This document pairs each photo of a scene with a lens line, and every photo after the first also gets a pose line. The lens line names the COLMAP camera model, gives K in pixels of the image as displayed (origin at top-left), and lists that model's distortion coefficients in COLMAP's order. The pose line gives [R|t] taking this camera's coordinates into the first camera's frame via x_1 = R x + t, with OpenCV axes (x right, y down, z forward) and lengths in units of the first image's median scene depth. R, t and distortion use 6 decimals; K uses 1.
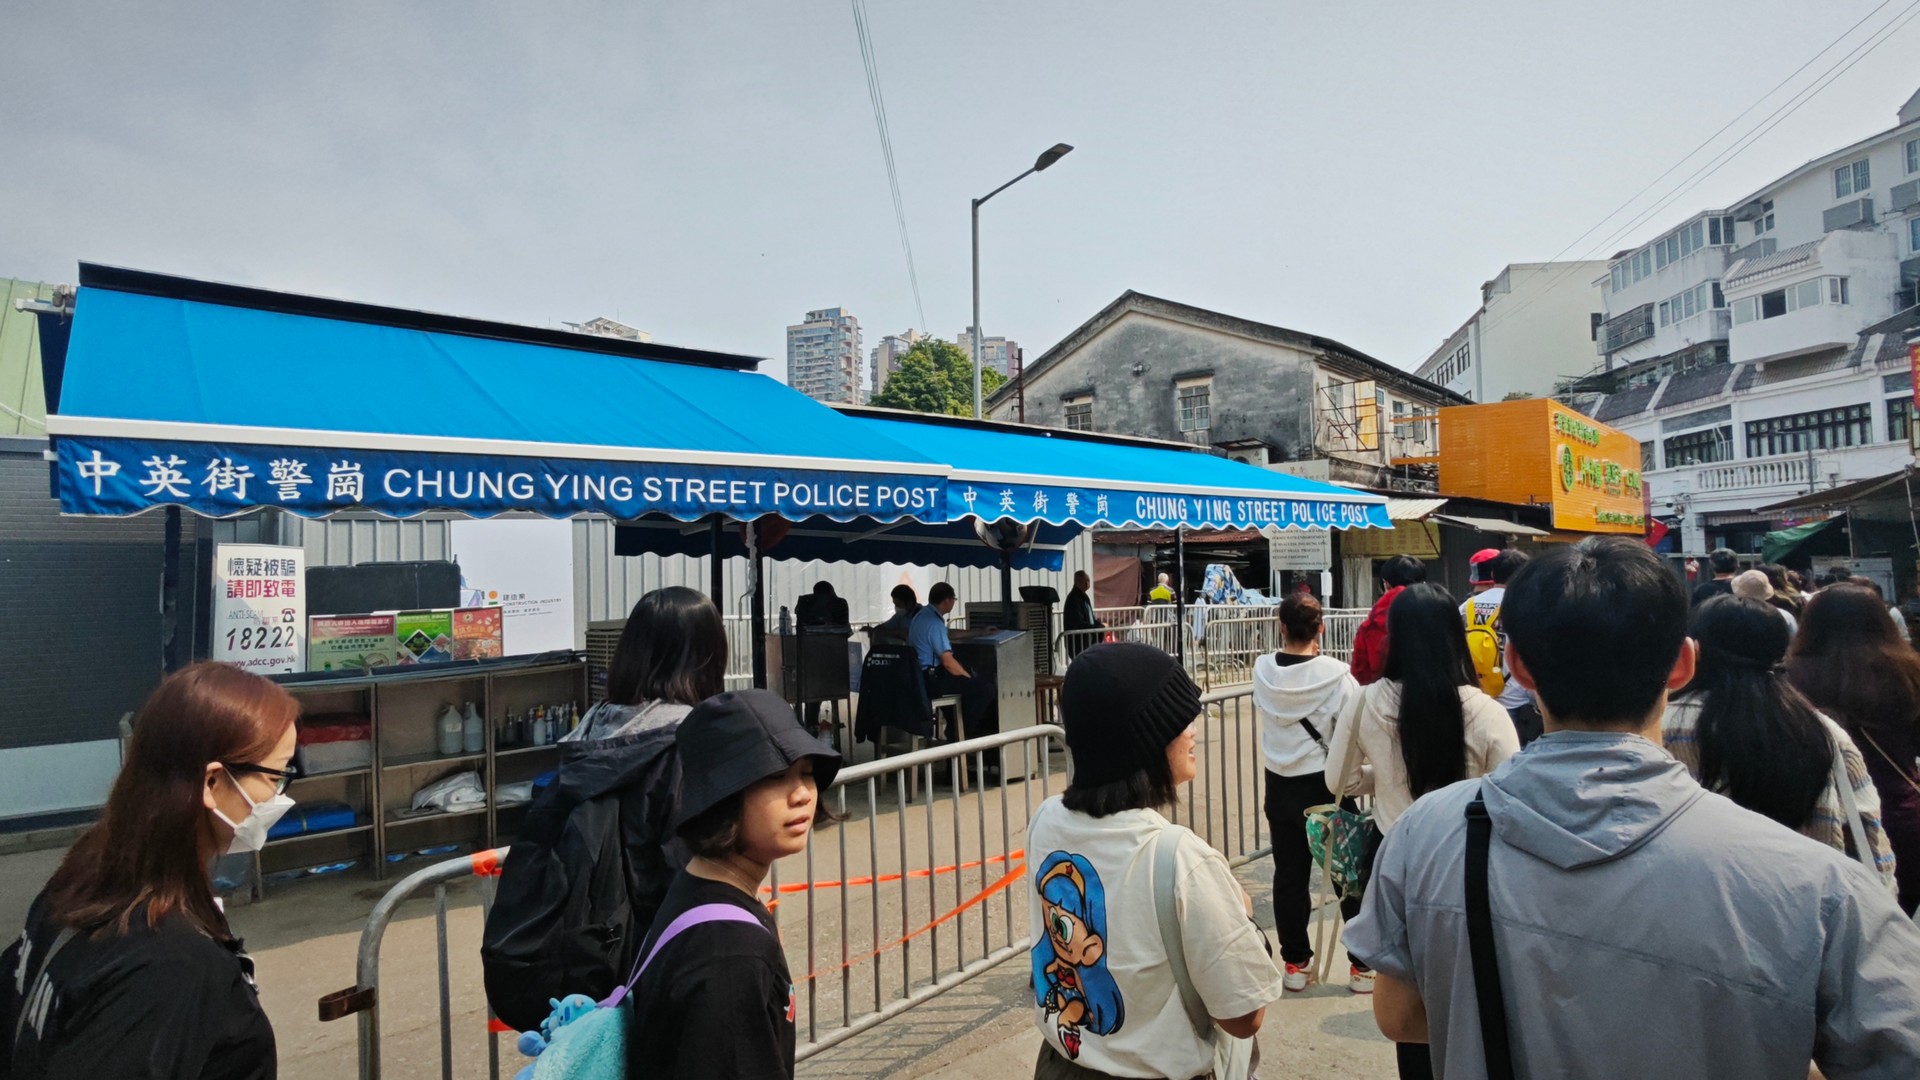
lens RADIAL K [[957.5, 0, 960.0], [0, 957.5, 540.0], [0, 0, 1]] dist [0.001899, 0.000314]
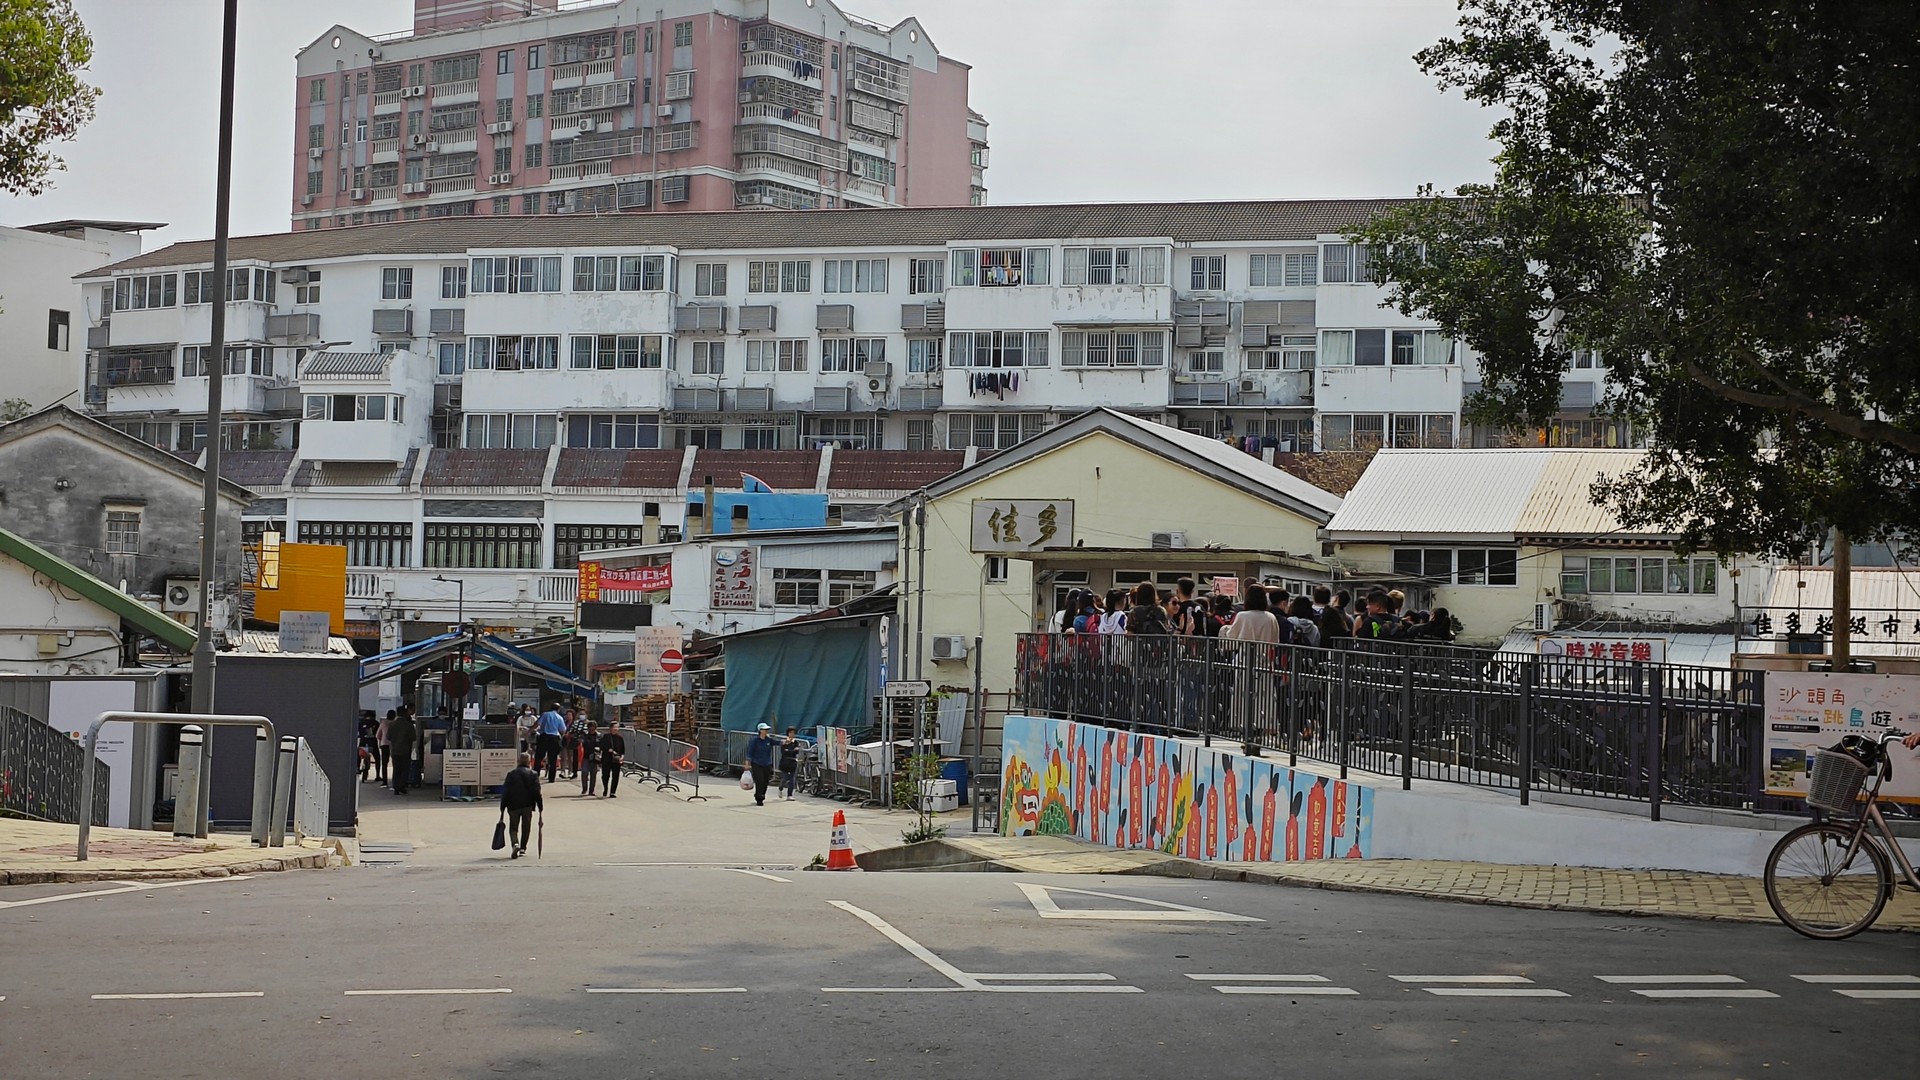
lens RADIAL K [[2758.4, 0, 959.8], [0, 2758.4, 490.4], [0, 0, 1]] dist [0.003690, 0.681164]
pose [[0.423409, 0.076051, 0.902741, -2.051324], [-0.057173, 0.996727, -0.057153, -0.058956], [-0.904133, -0.027414, 0.426372, -1.098692]]
